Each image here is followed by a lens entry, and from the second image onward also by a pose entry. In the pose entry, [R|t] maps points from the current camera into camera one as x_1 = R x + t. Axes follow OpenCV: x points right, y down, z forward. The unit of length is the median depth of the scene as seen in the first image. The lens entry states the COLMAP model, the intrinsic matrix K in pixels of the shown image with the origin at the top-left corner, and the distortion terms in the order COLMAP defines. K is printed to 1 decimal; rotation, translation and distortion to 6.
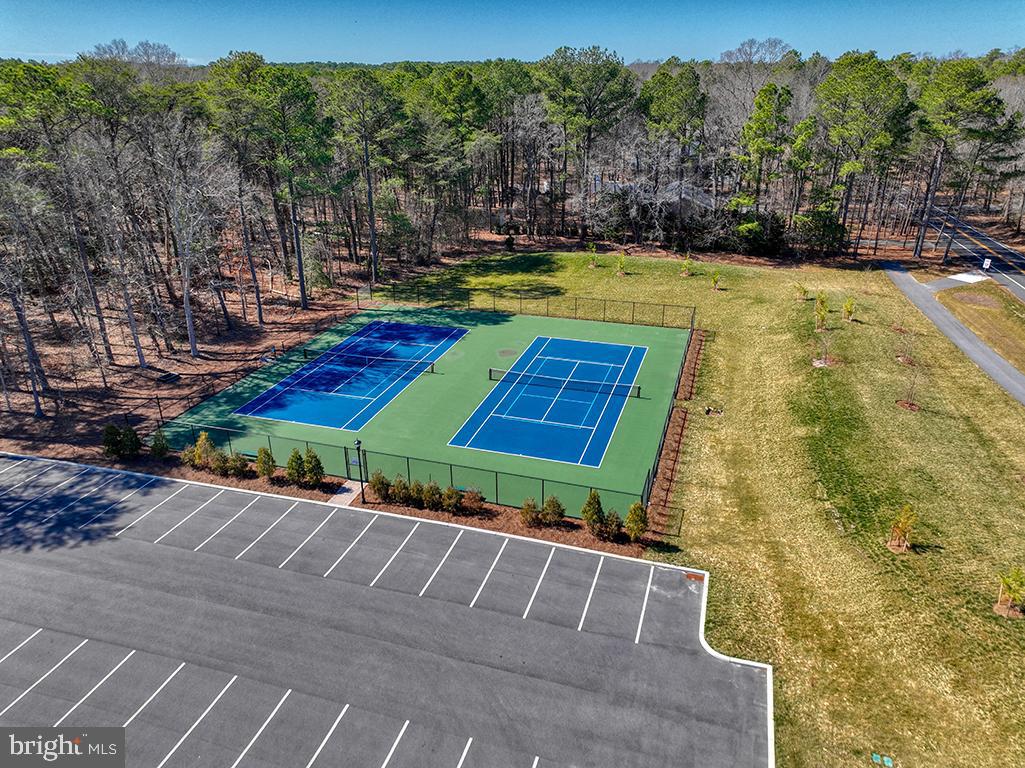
lens RADIAL K [[723.5, 0, 512.5], [0, 723.5, 384.0], [0, 0, 1]] dist [0.002884, 0.014500]
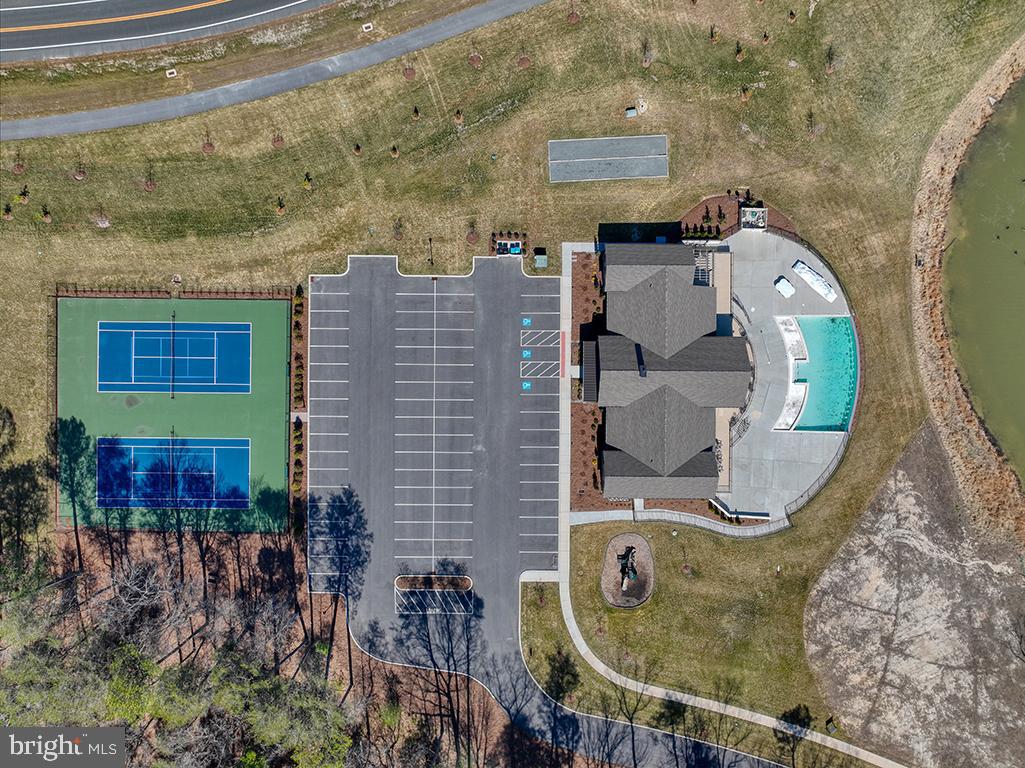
lens RADIAL K [[723.5, 0, 512.5], [0, 723.5, 384.0], [0, 0, 1]] dist [0.002884, 0.014500]
pose [[-0.291044, -0.956705, 0.003054, -0.216654], [0.376480, -0.111595, 0.919679, -1.173733], [-0.879520, 0.268817, 0.392659, -0.412337]]
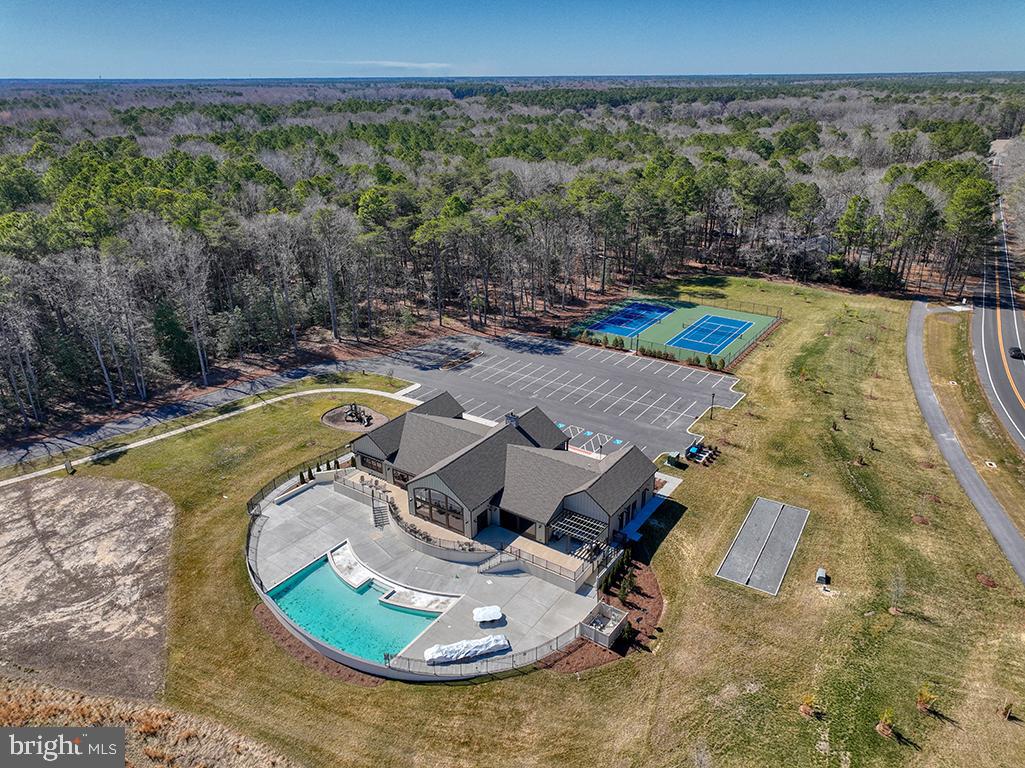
lens RADIAL K [[723.5, 0, 512.5], [0, 723.5, 384.0], [0, 0, 1]] dist [0.002884, 0.014500]
pose [[0.955362, 0.115869, -0.271768, 0.095227], [-0.116329, 0.993105, 0.014478, 0.191677], [0.271571, 0.017783, 0.962254, -1.373005]]
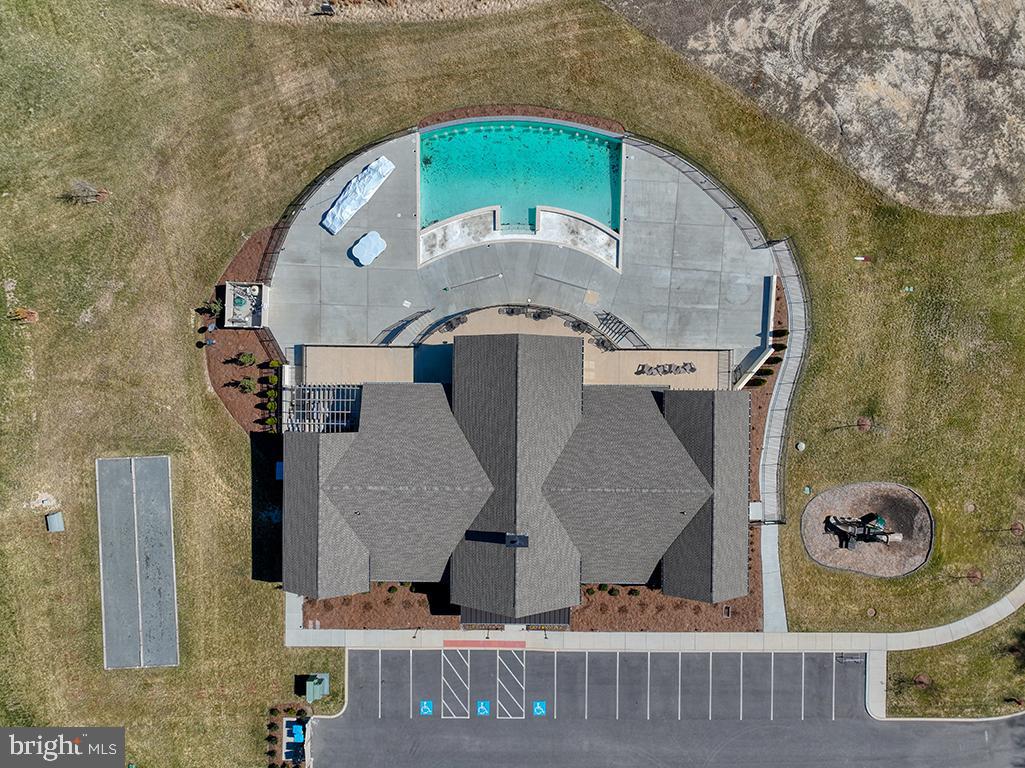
lens RADIAL K [[723.5, 0, 512.5], [0, 723.5, 384.0], [0, 0, 1]] dist [0.002884, 0.014500]
pose [[-0.957849, 0.287264, 0.002294, -0.309466], [-0.112355, -0.381960, 0.917324, -0.371023], [0.264390, 0.878400, 0.398136, -0.534200]]
